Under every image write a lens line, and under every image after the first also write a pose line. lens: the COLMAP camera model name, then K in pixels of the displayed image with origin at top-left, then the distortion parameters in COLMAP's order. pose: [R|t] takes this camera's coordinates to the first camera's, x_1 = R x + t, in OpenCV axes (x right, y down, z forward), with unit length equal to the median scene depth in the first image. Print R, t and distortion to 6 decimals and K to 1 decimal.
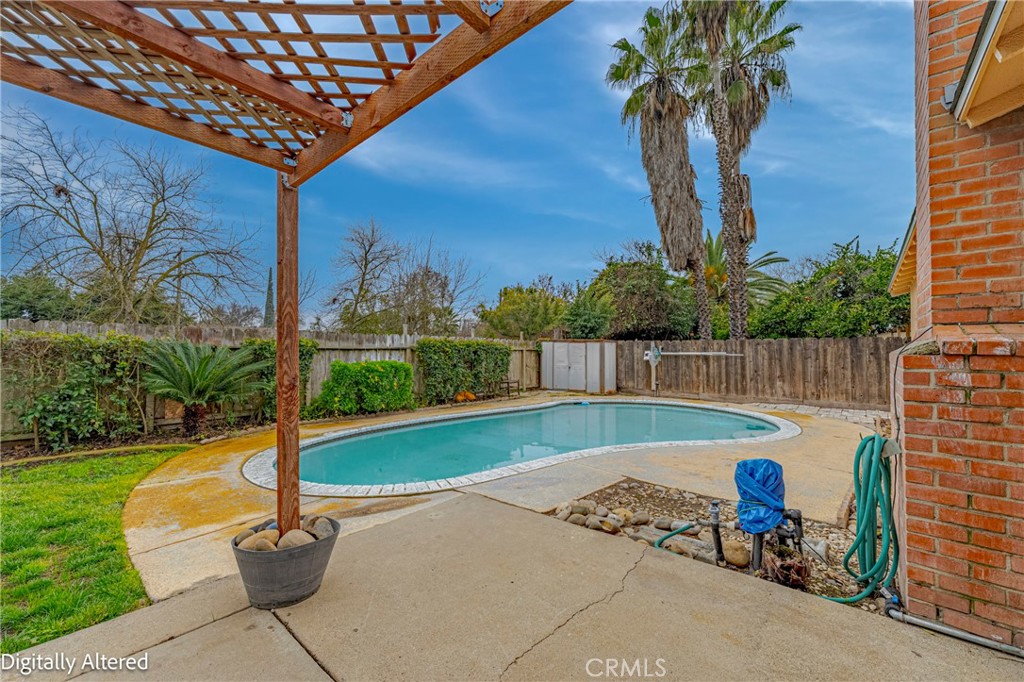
lens RADIAL K [[406.6, 0, 512.0], [0, 406.6, 341.0], [0, 0, 1]] dist [0.000072, -0.000052]
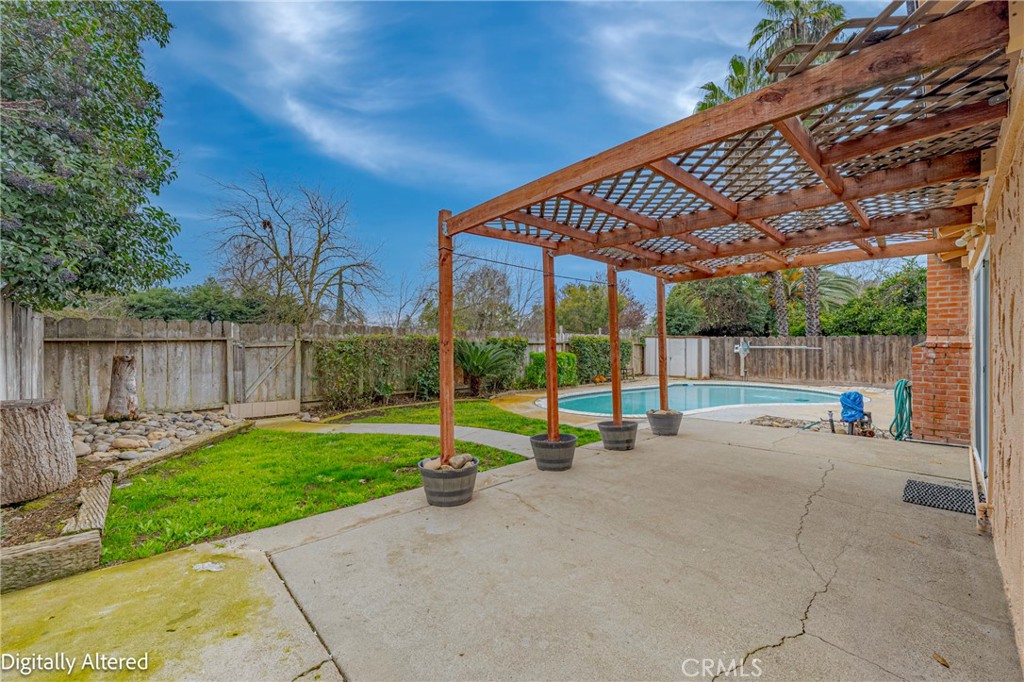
lens RADIAL K [[406.6, 0, 512.0], [0, 406.6, 341.0], [0, 0, 1]] dist [0.000072, -0.000052]
pose [[0.994668, -0.000270, -0.103126, -0.267095], [0.001849, 0.999883, 0.015212, -0.009947], [0.103109, -0.015321, 0.994552, -0.371637]]
